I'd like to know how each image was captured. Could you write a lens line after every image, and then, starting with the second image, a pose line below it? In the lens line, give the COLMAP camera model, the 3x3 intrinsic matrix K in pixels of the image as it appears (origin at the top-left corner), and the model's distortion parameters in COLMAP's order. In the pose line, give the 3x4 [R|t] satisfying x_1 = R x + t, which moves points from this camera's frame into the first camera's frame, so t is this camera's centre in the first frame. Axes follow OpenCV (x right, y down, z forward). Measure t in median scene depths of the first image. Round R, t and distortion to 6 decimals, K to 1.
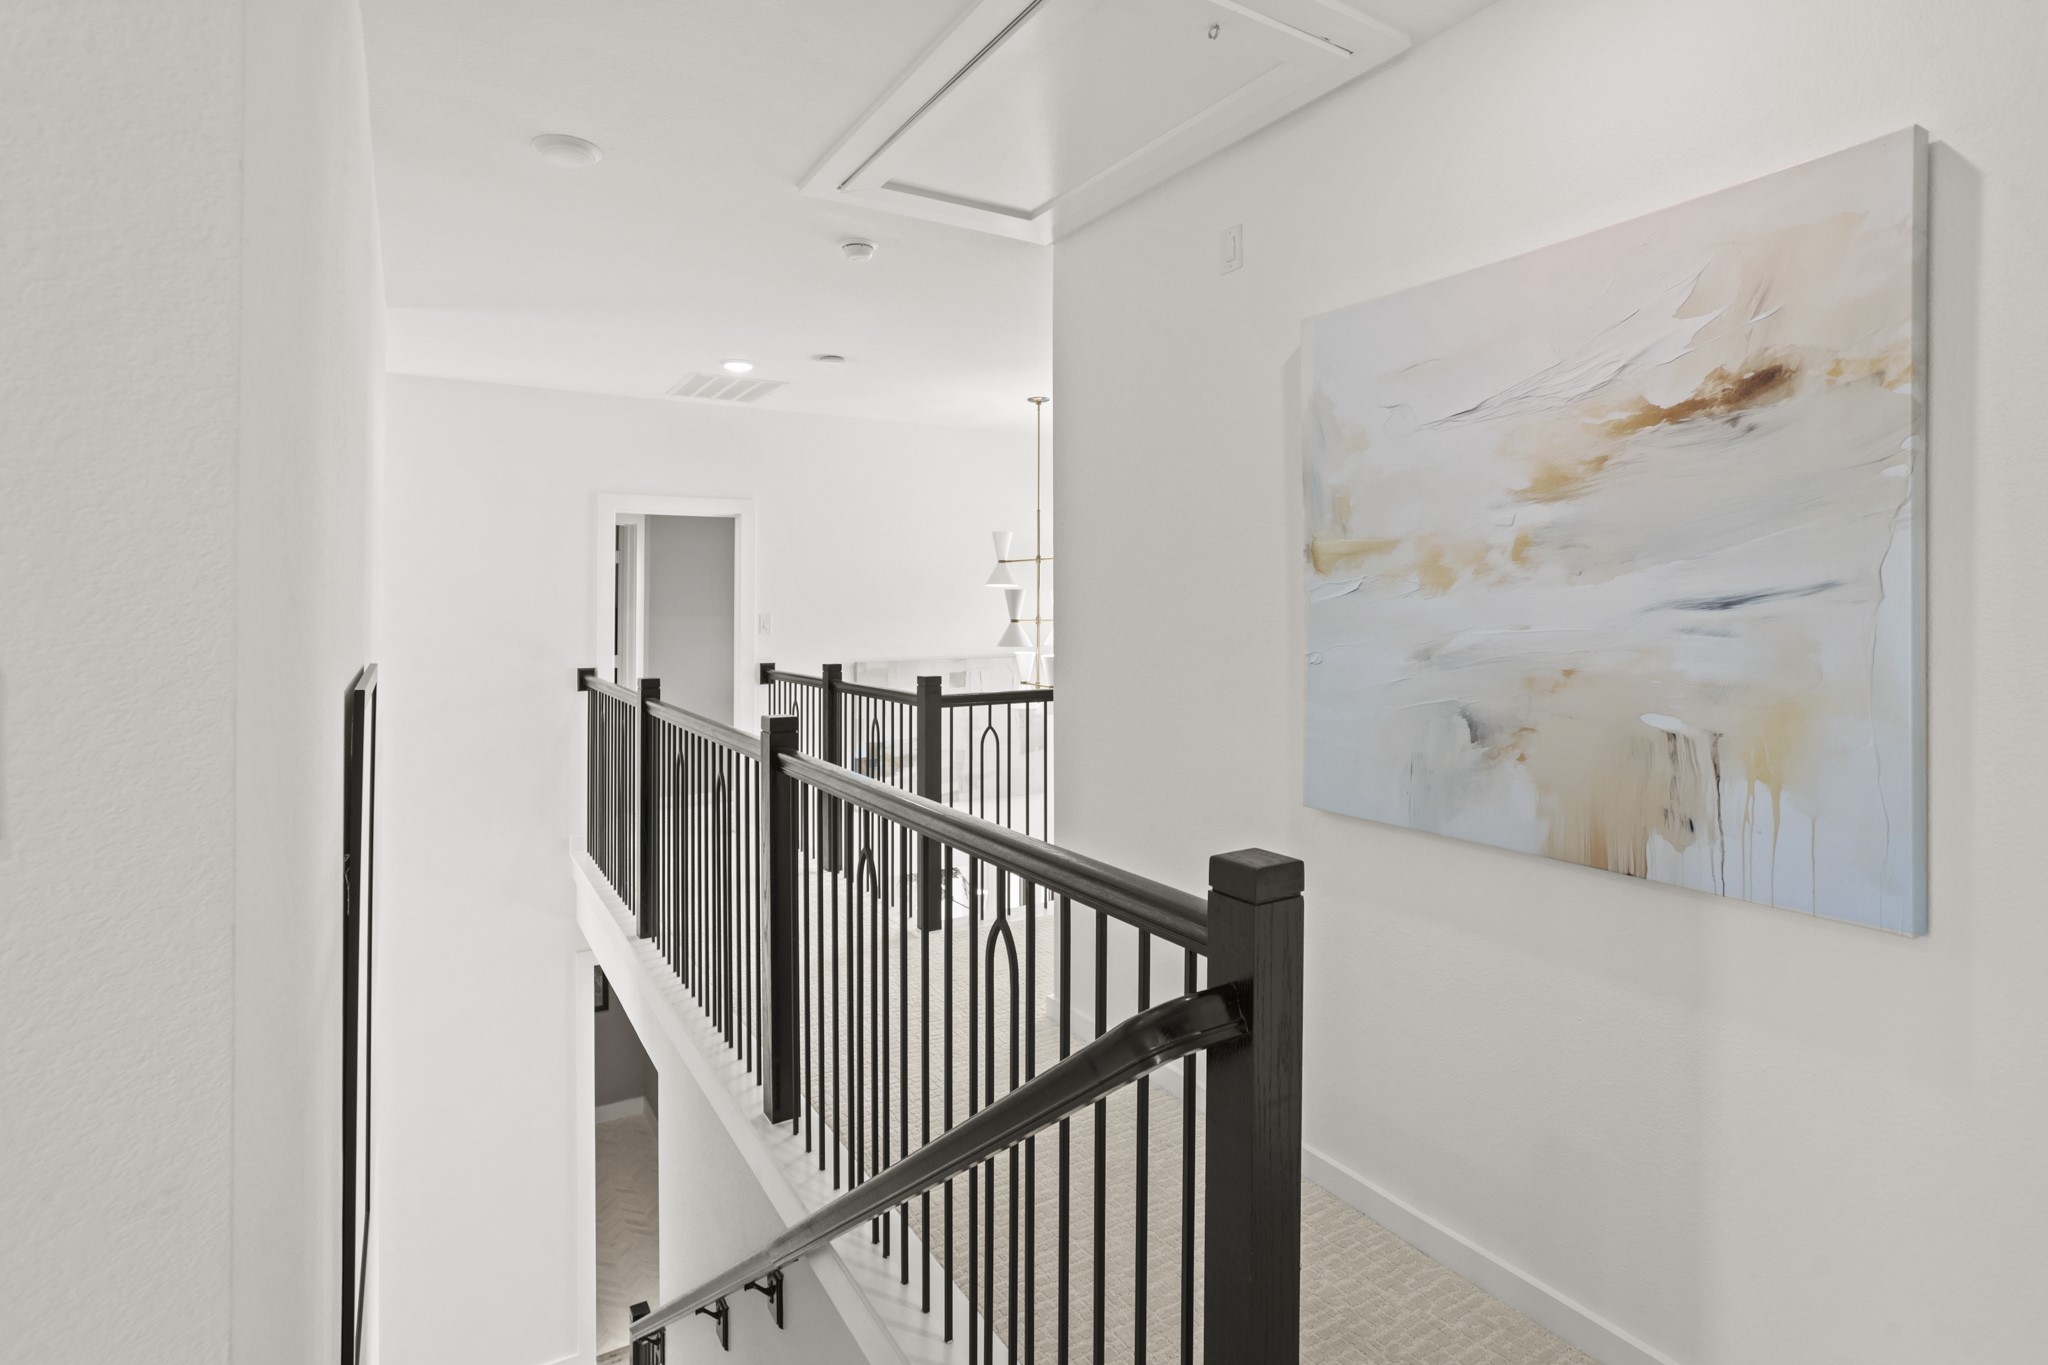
lens RADIAL K [[1026.0, 0, 1020.9], [0, 1026.0, 611.2], [0, 0, 1]] dist [-0.000558, -0.000055]
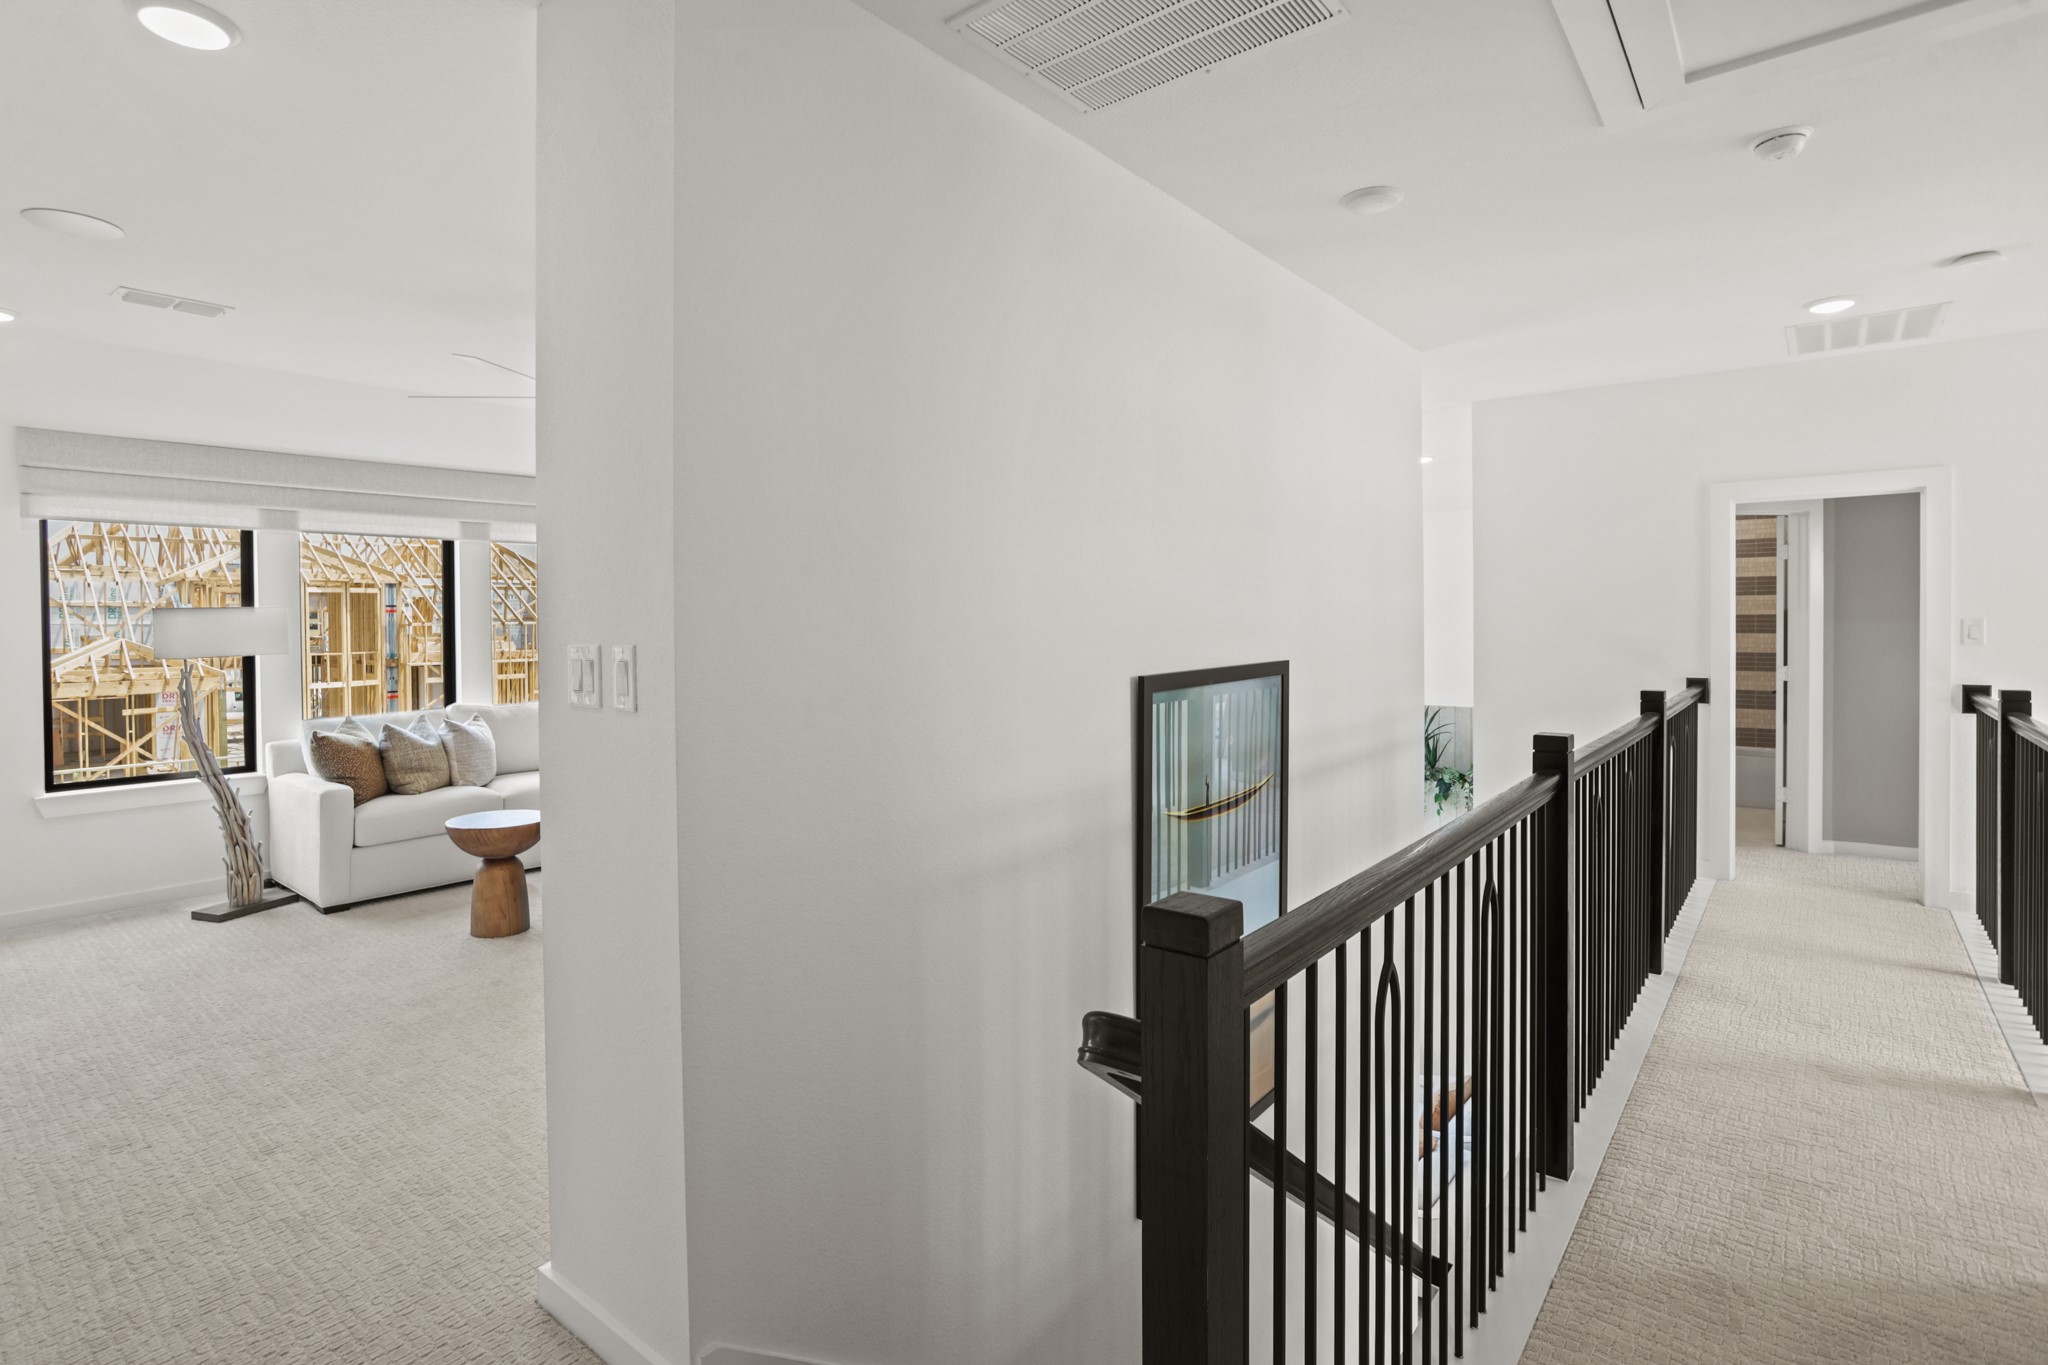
lens RADIAL K [[1017.6, 0, 1022.2], [0, 1017.6, 628.8], [0, 0, 1]] dist [-0.000791, -0.000192]
pose [[0.358507, 0.012120, -0.933448, 0.189052], [0.001173, 0.999909, 0.013433, -0.000562], [0.933526, -0.005910, 0.358460, 0.105414]]
